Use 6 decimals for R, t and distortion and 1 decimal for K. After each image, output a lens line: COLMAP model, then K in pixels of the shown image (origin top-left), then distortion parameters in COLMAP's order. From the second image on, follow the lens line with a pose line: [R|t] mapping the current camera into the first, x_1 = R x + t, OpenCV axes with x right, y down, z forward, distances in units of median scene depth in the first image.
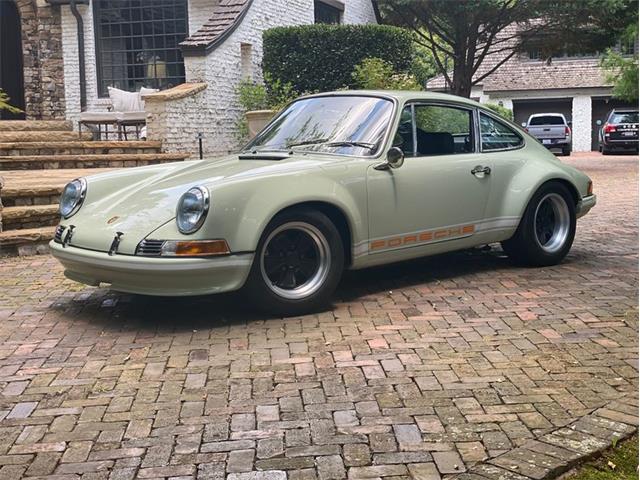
lens RADIAL K [[963.0, 0, 323.8], [0, 963.0, 227.6], [0, 0, 1]] dist [0.137293, -0.089921]
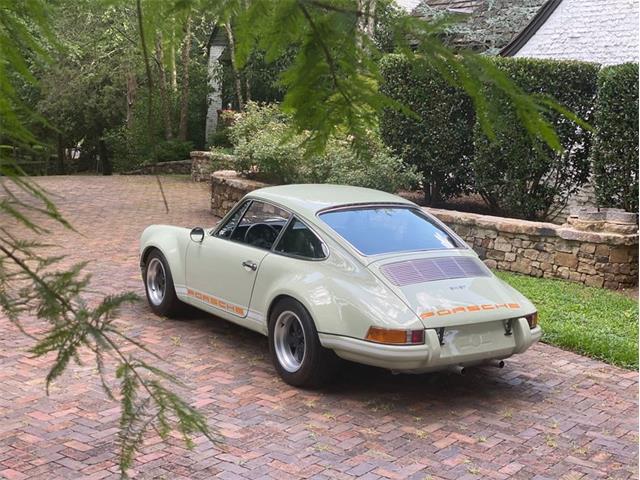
lens RADIAL K [[963.0, 0, 323.8], [0, 963.0, 227.6], [0, 0, 1]] dist [0.137293, -0.089921]
pose [[-0.163959, 0.146986, -0.975455, 1.239583], [-0.136331, 0.975972, 0.169979, -0.304732], [0.977001, 0.160854, -0.139980, 1.227531]]
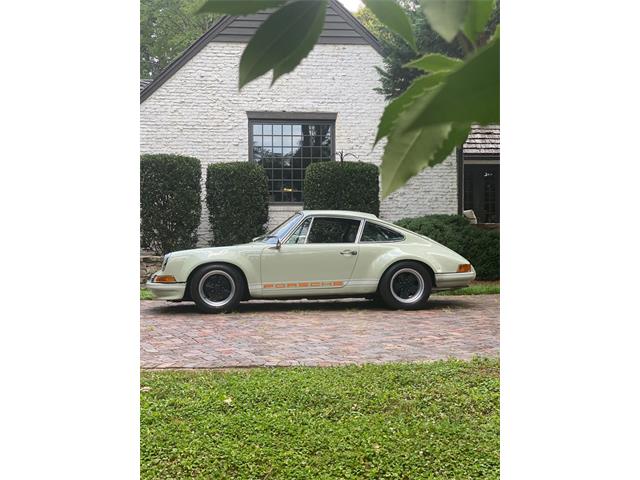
lens RADIAL K [[733.2, 0, 332.3], [0, 733.2, 240.6], [0, 0, 1]] dist [0.095608, -0.015846]
pose [[0.817052, 0.009188, -0.576490, 0.940892], [-0.069662, 0.994121, -0.082888, 0.036825], [0.572340, 0.107883, 0.812889, -0.163630]]
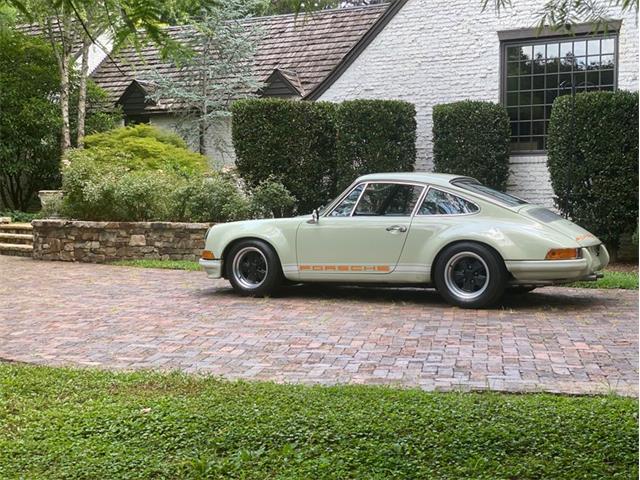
lens RADIAL K [[963.0, 0, 323.8], [0, 963.0, 227.6], [0, 0, 1]] dist [0.137293, -0.089921]
pose [[0.347690, 0.046193, -0.936471, 1.456580], [-0.100431, 0.994874, 0.011786, -0.066677], [0.932215, 0.089953, 0.350547, 0.393408]]
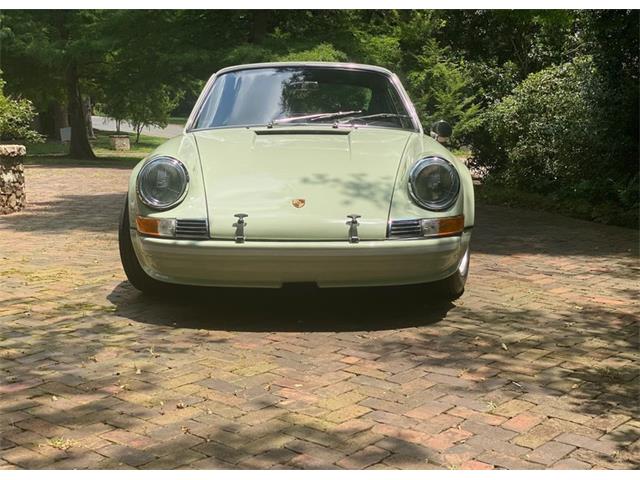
lens RADIAL K [[963.0, 0, 323.8], [0, 963.0, 227.6], [0, 0, 1]] dist [0.137293, -0.089921]
pose [[0.669477, -0.066068, 0.739889, -0.679812], [0.068432, 0.997287, 0.027132, -0.007134], [-0.739674, 0.032468, 0.672182, 0.375331]]
